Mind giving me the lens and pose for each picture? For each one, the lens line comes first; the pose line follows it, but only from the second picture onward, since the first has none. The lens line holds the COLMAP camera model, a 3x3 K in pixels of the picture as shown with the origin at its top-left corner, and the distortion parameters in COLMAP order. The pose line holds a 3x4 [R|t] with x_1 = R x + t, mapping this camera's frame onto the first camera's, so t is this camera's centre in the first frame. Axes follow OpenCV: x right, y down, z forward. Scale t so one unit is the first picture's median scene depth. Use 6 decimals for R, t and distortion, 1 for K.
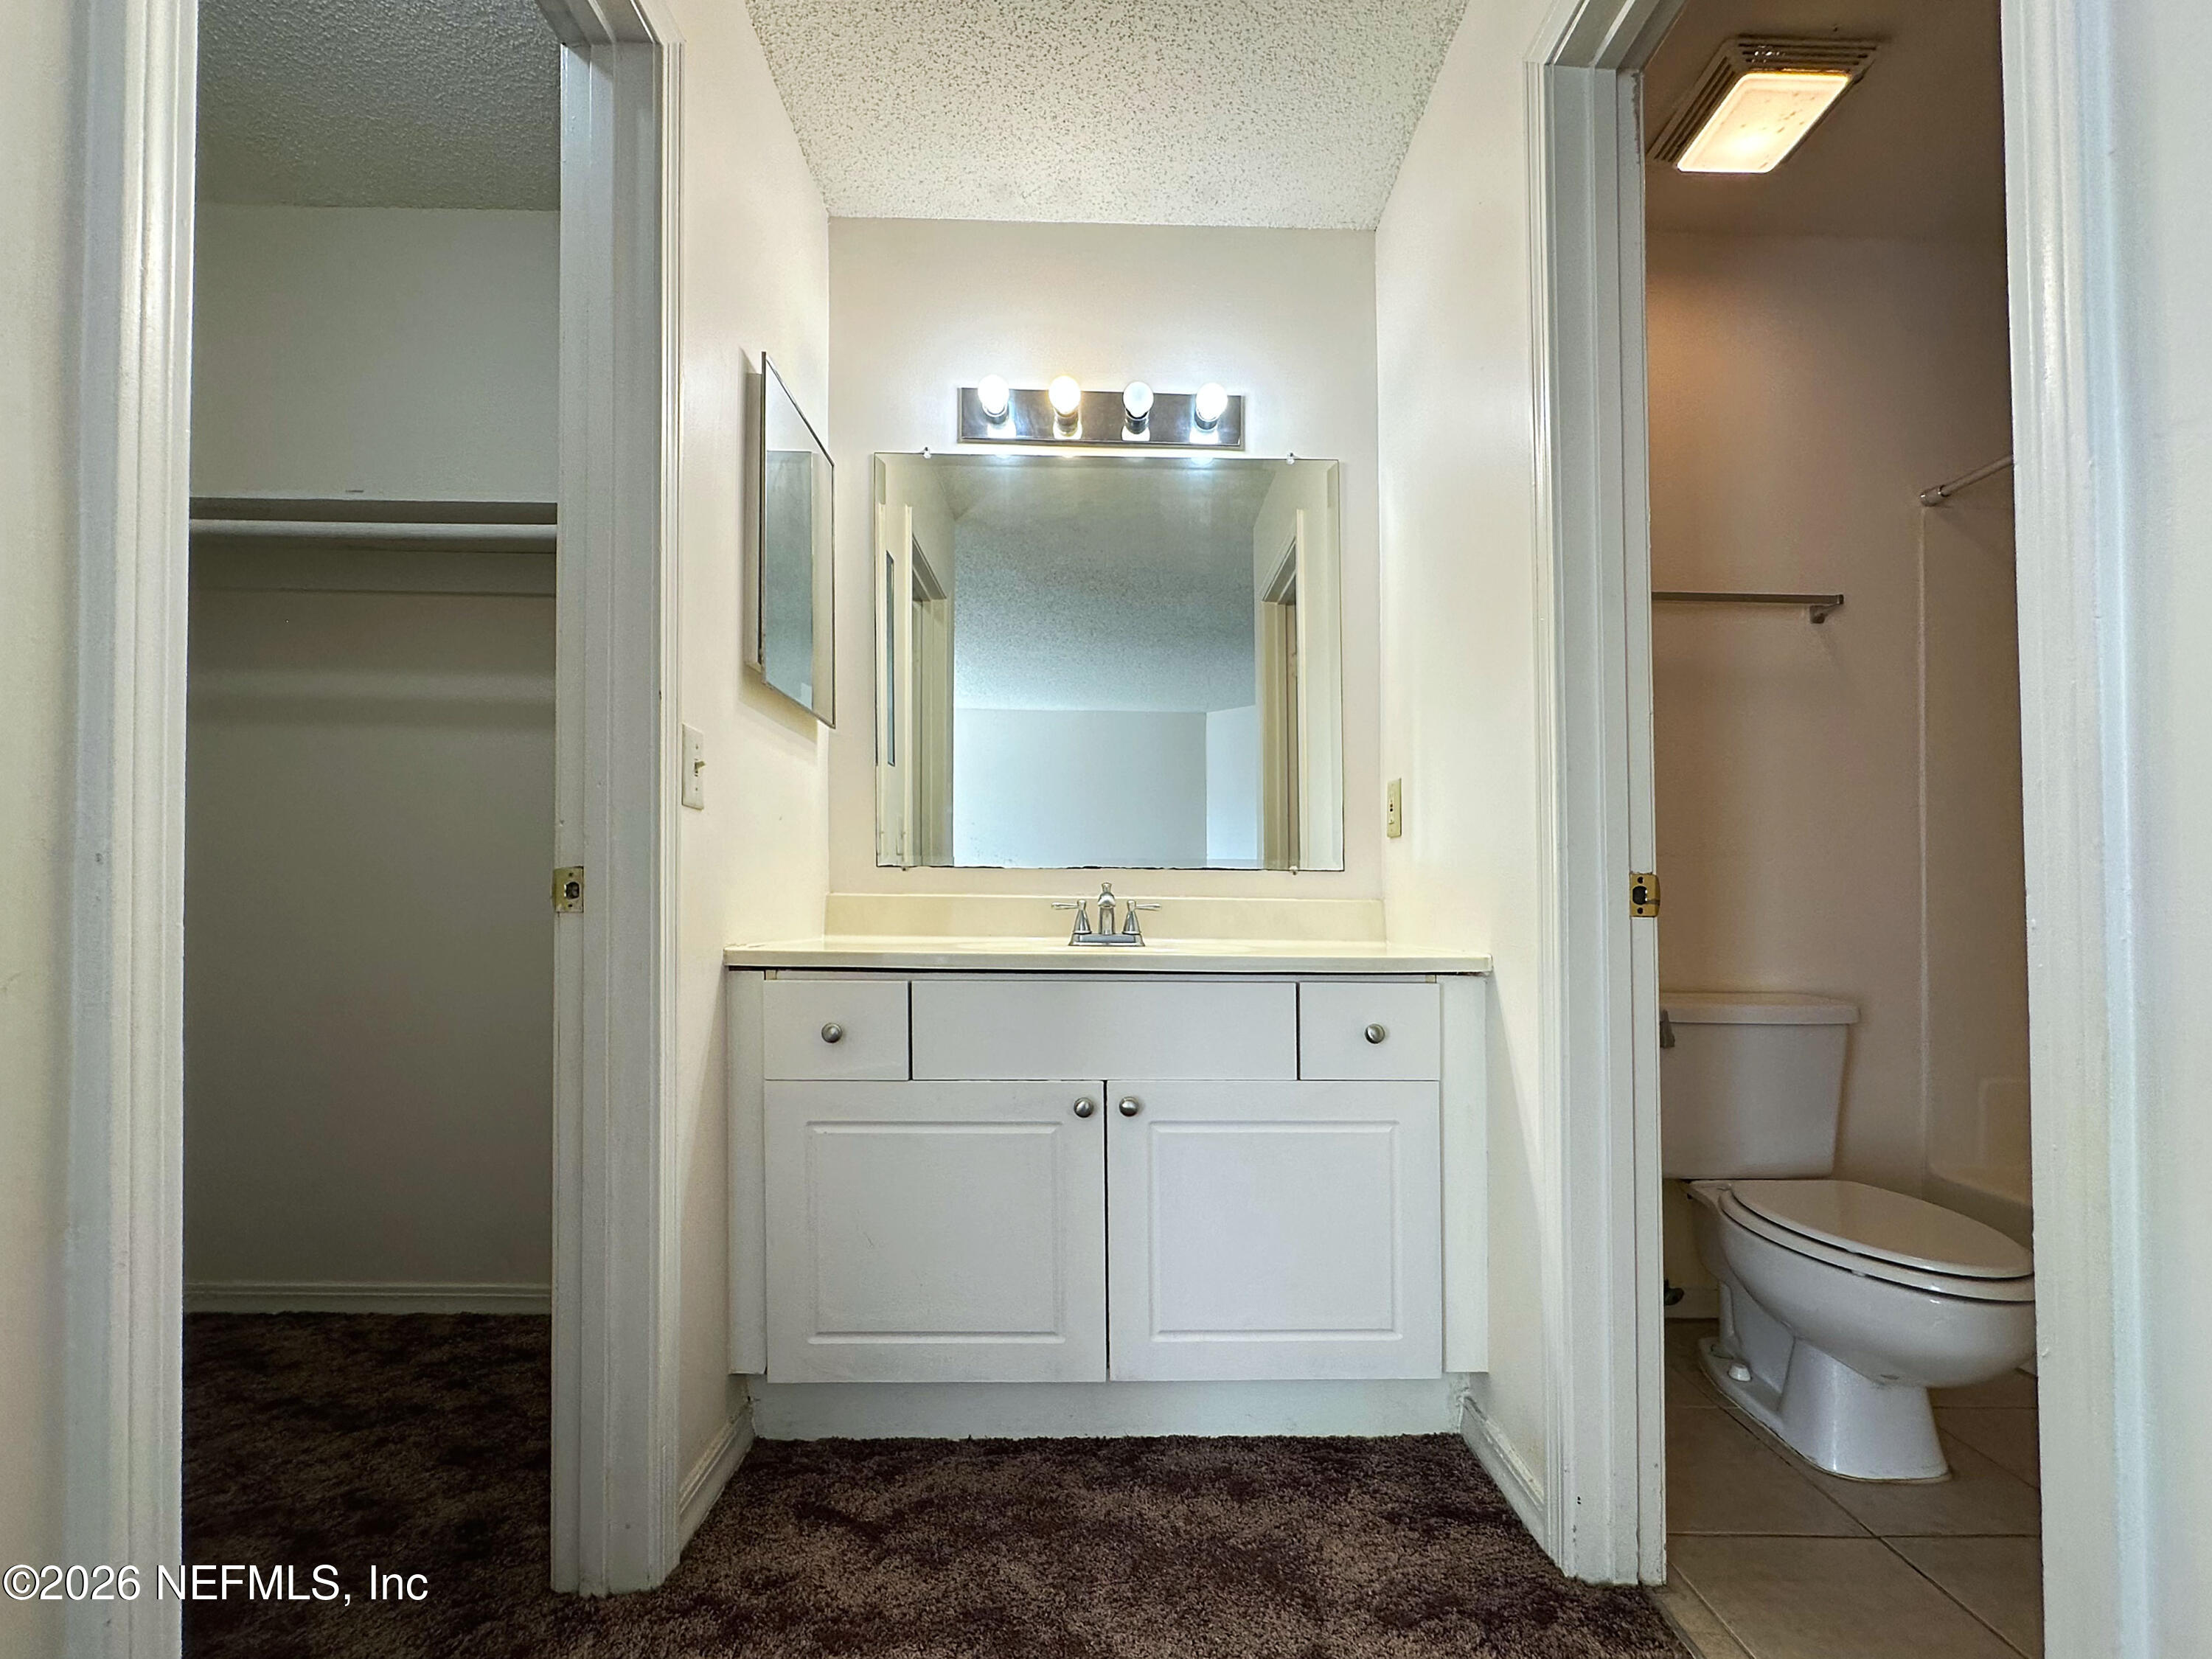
lens RADIAL K [[910.9, 0, 1101.5], [0, 910.9, 838.5], [0, 0, 1]] dist [-0.001626, 0.000363]
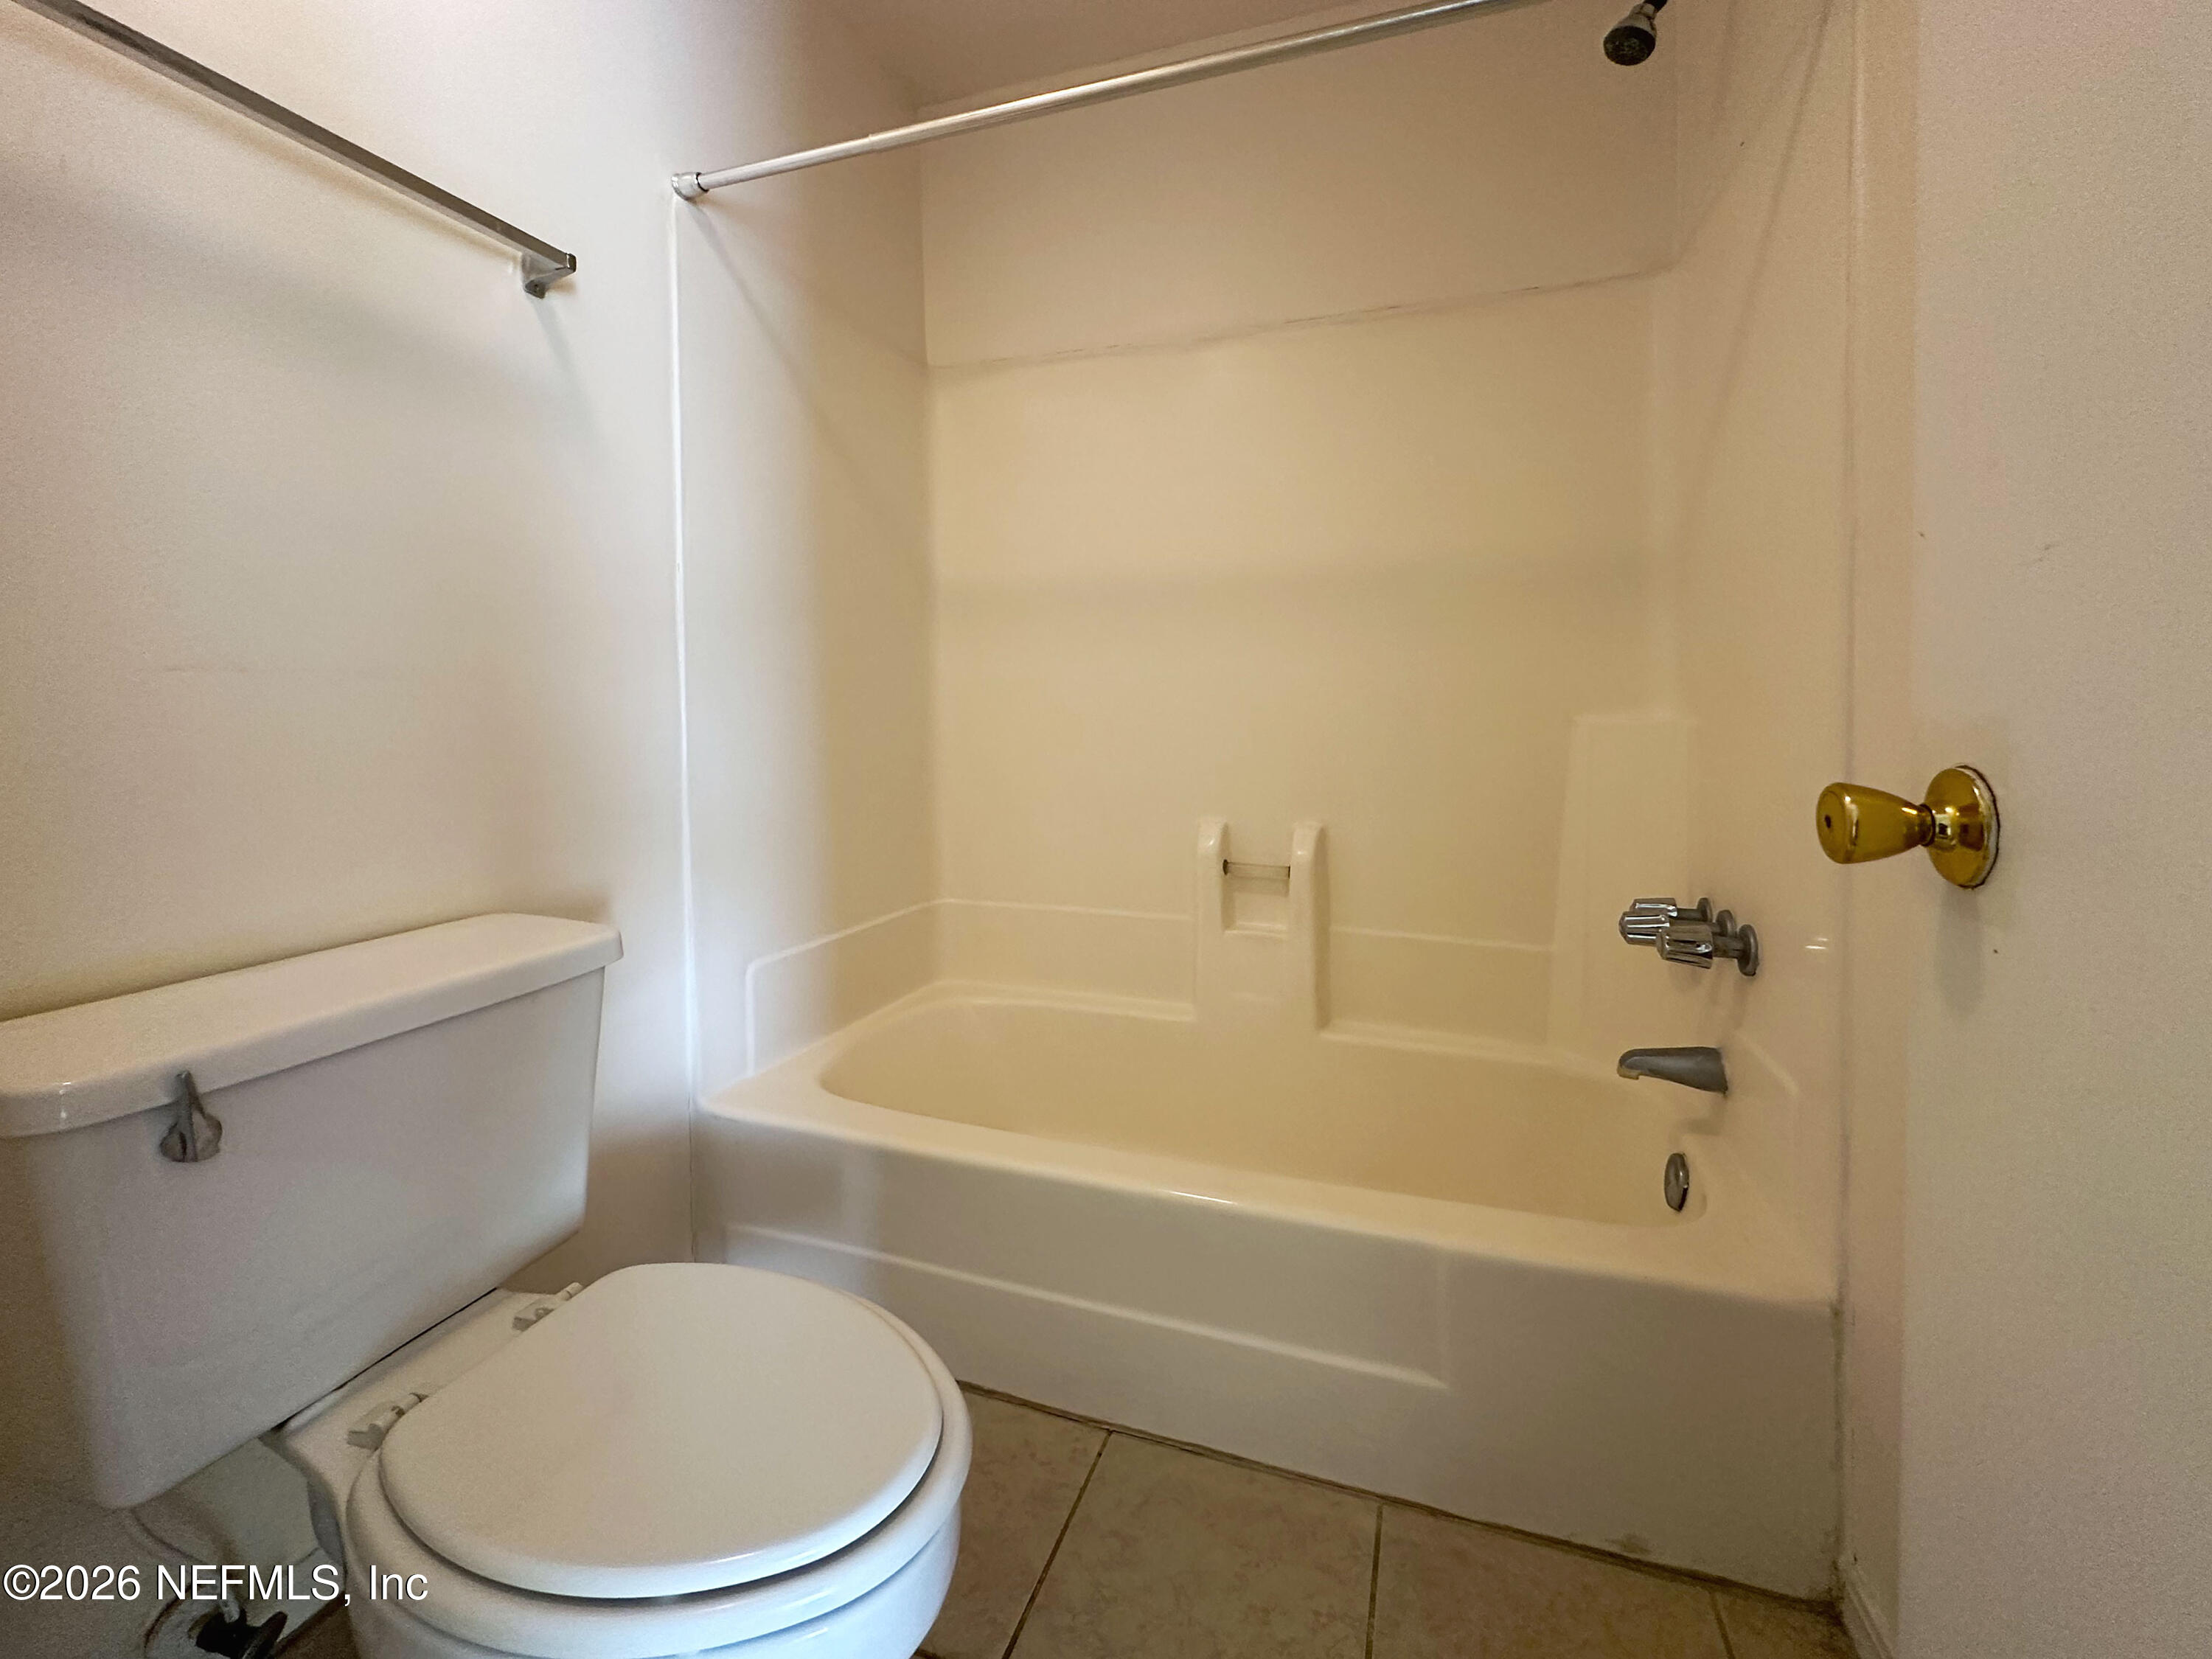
lens RADIAL K [[908.1, 0, 1113.0], [0, 908.1, 828.2], [0, 0, 1]] dist [-0.000450, -0.000054]
pose [[0.385057, -0.129726, 0.913730, 0.337248], [-0.056674, 0.984879, 0.163711, -0.008401], [-0.921151, -0.114823, 0.371883, 0.380640]]
